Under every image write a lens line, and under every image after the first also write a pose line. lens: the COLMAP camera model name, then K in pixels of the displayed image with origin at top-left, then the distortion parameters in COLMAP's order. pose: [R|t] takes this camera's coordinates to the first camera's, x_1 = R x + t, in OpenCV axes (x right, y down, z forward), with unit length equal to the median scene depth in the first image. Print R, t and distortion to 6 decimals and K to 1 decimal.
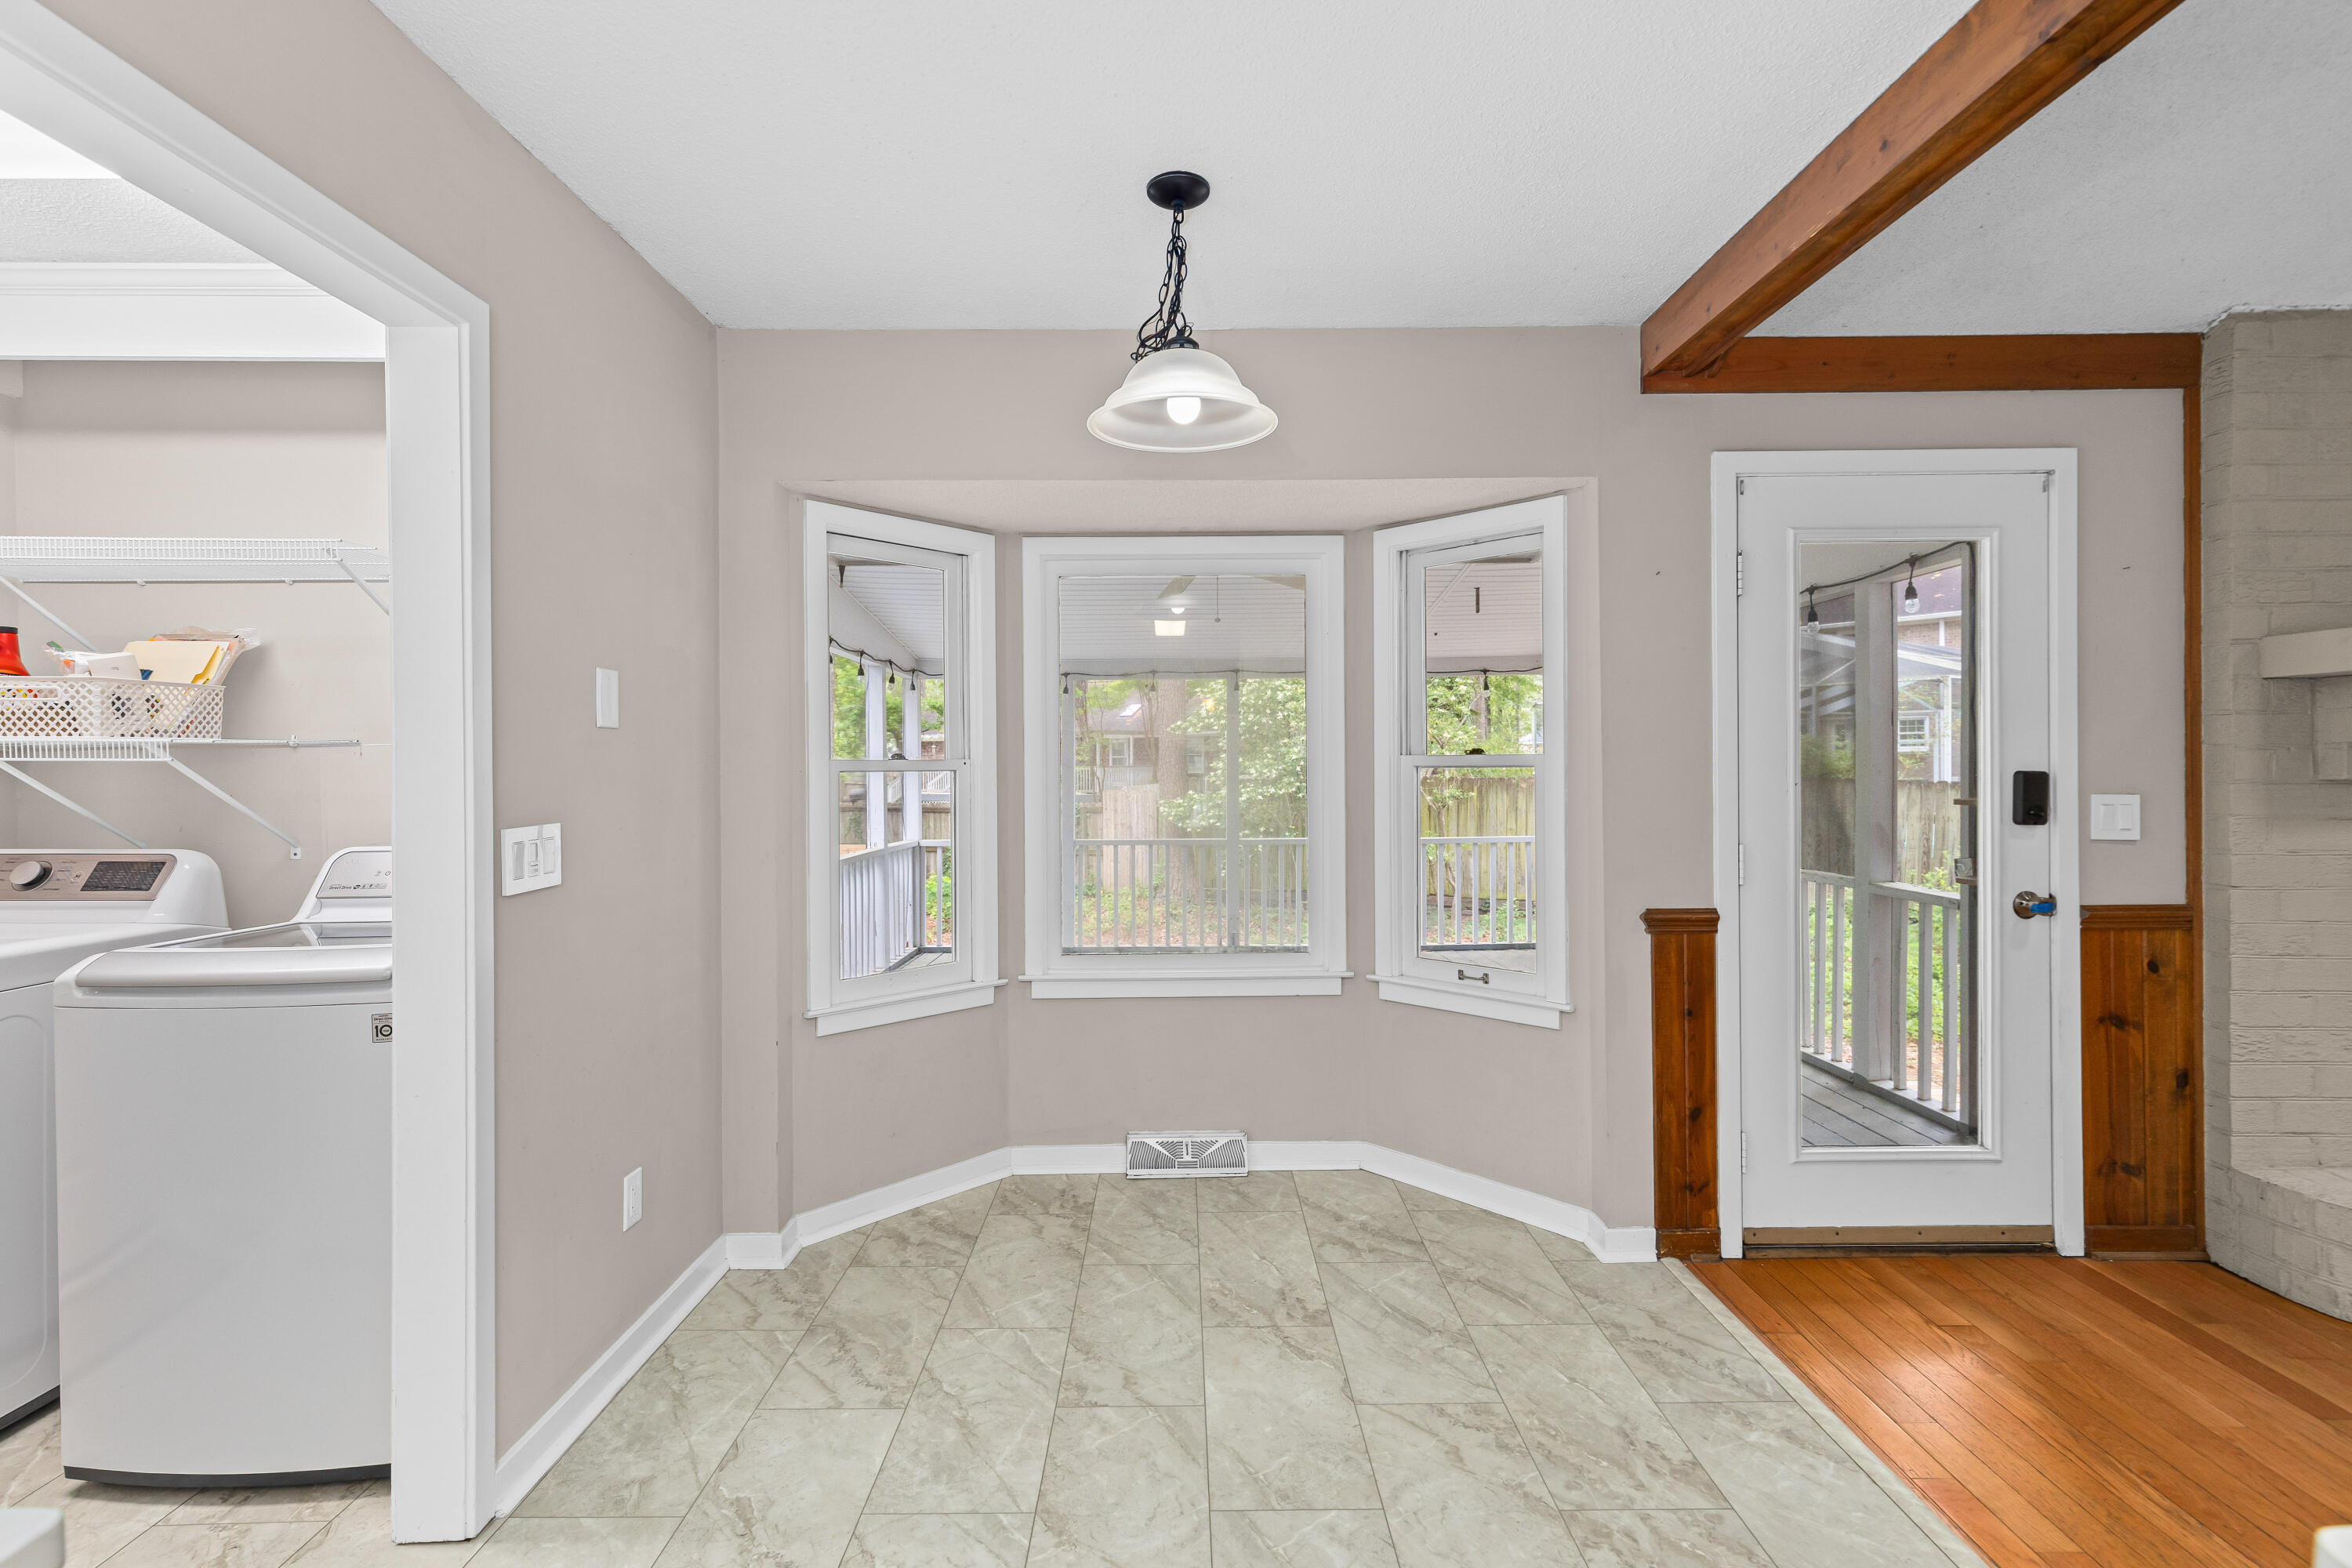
lens RADIAL K [[1051.6, 0, 1181.6], [0, 1051.6, 767.5], [0, 0, 1]] dist [0.004605, -0.001988]
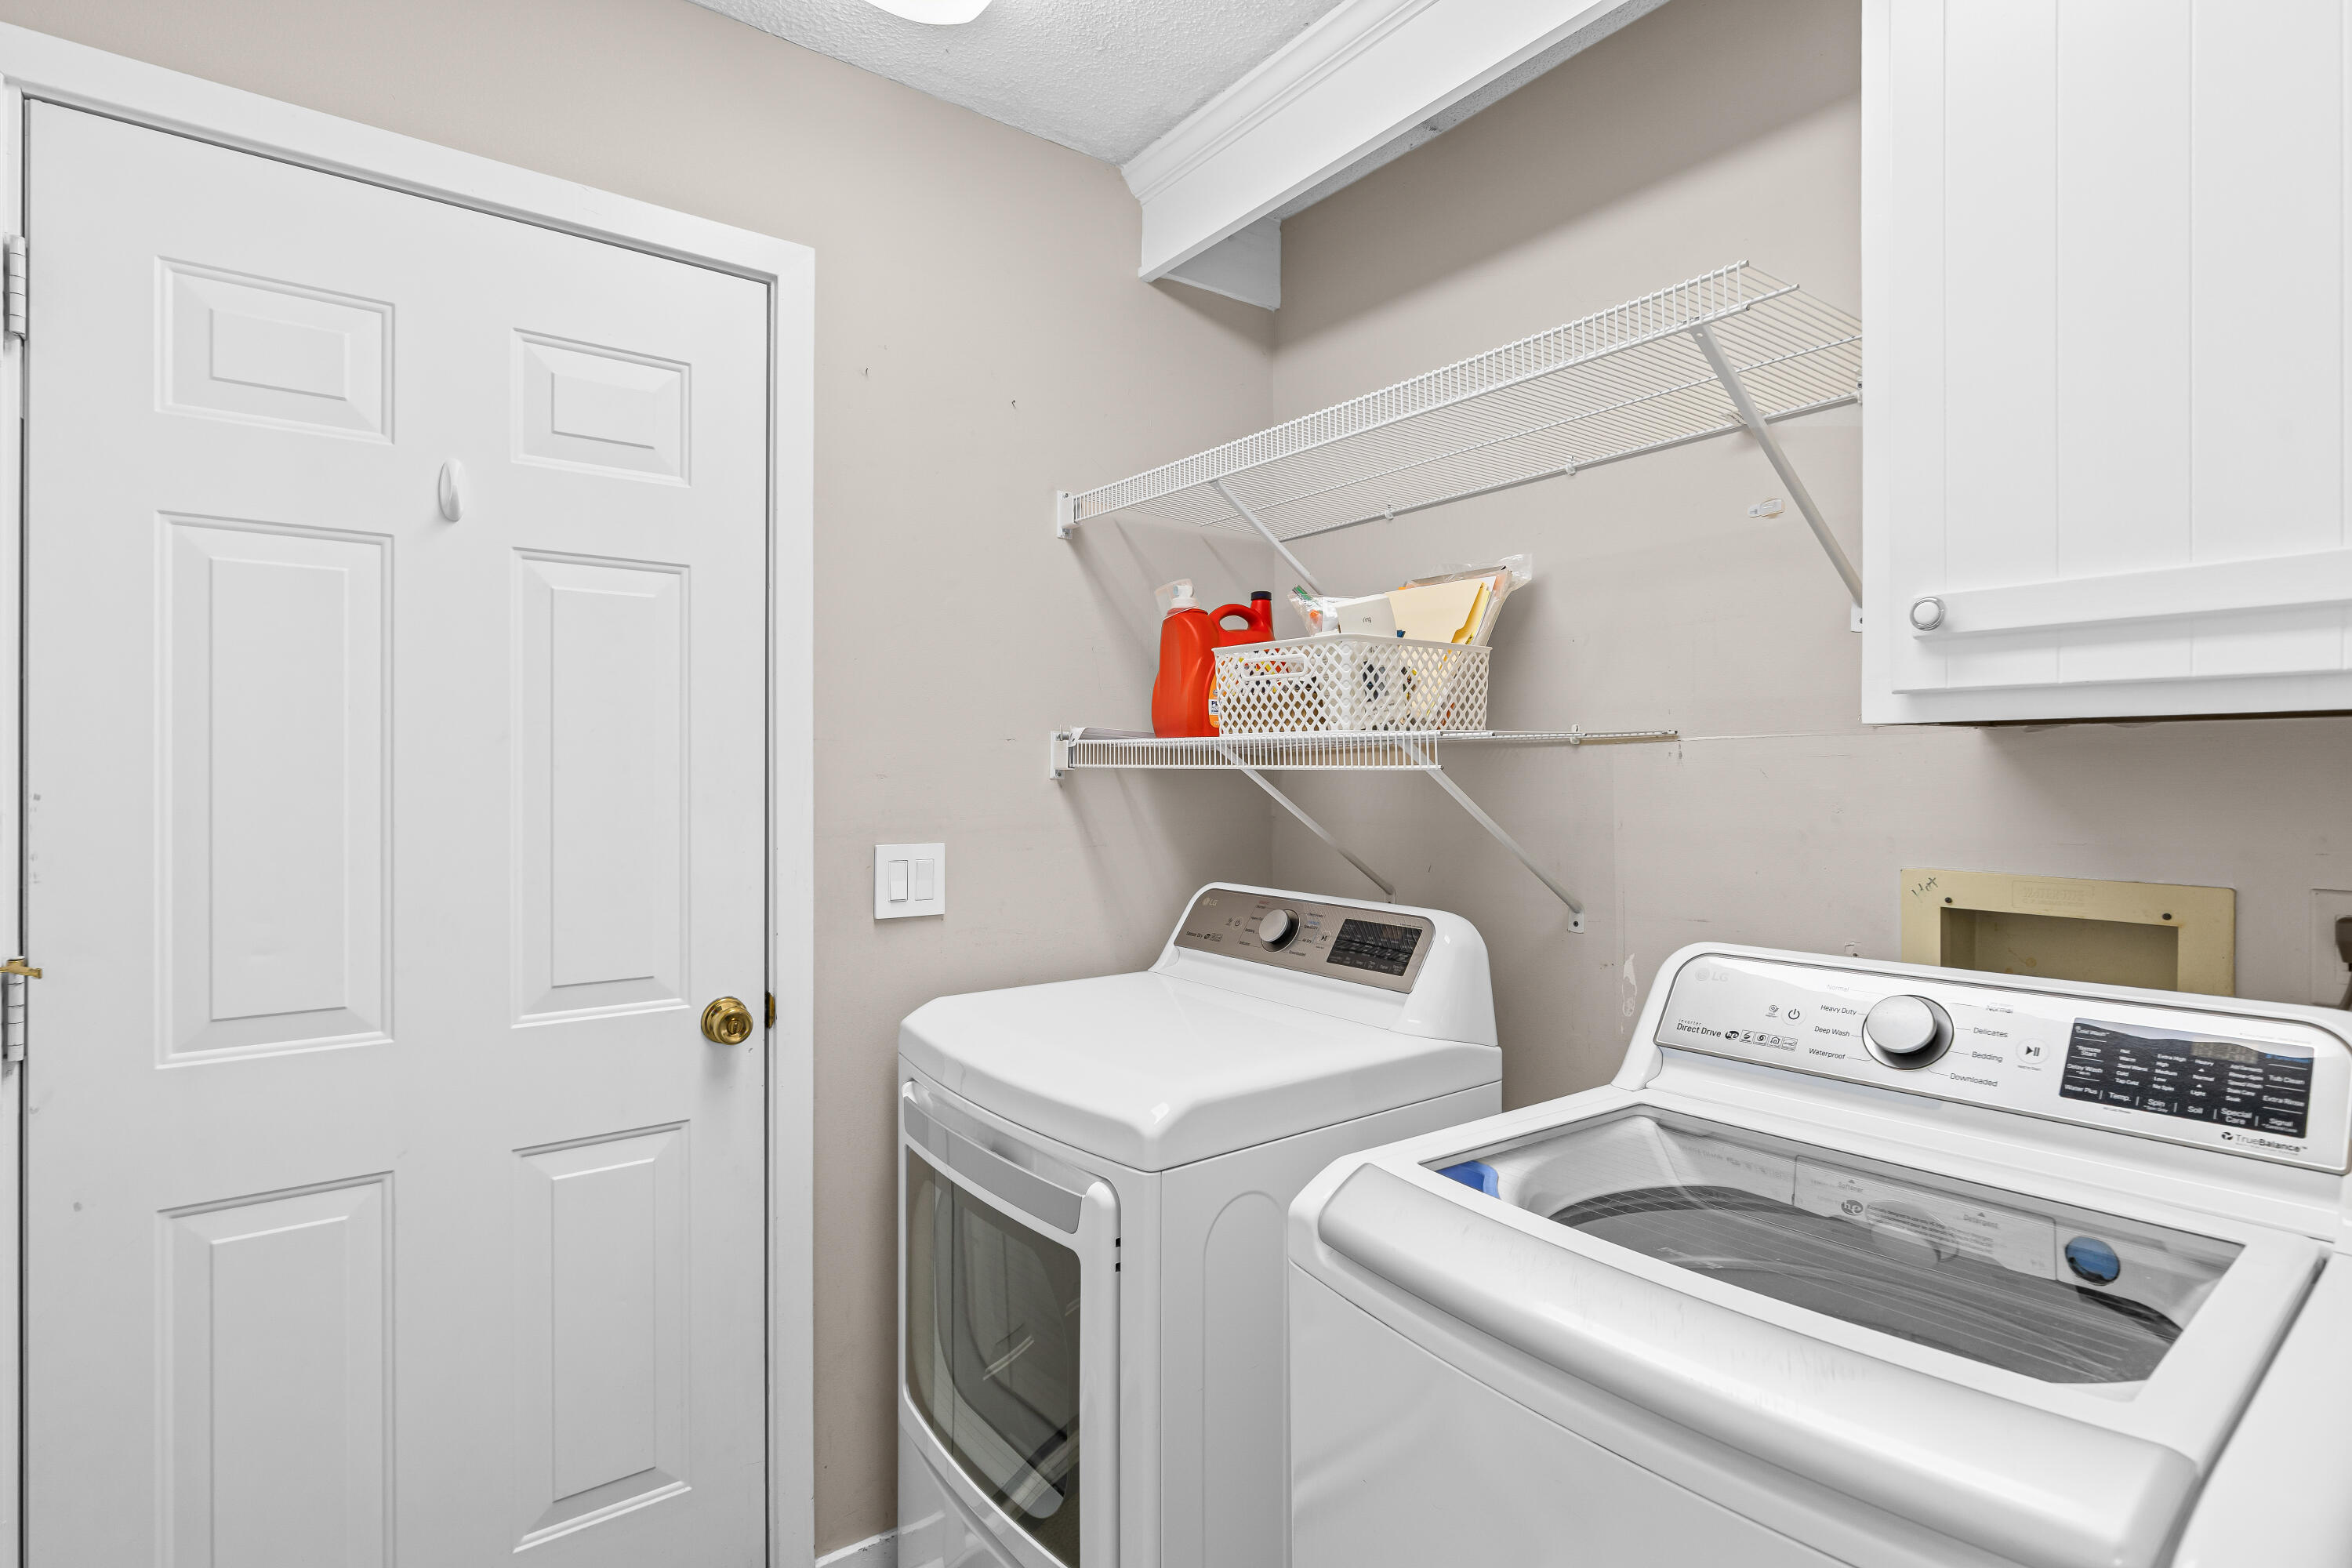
lens RADIAL K [[1113.9, 0, 1195.8], [0, 1113.9, 776.5], [0, 0, 1]] dist [-0.005592, -0.000557]
pose [[0.602138, 0.004747, -0.798378, -0.461415], [-0.003393, 0.999989, 0.003387, -0.003012], [0.798385, 0.000670, 0.602147, 0.441631]]
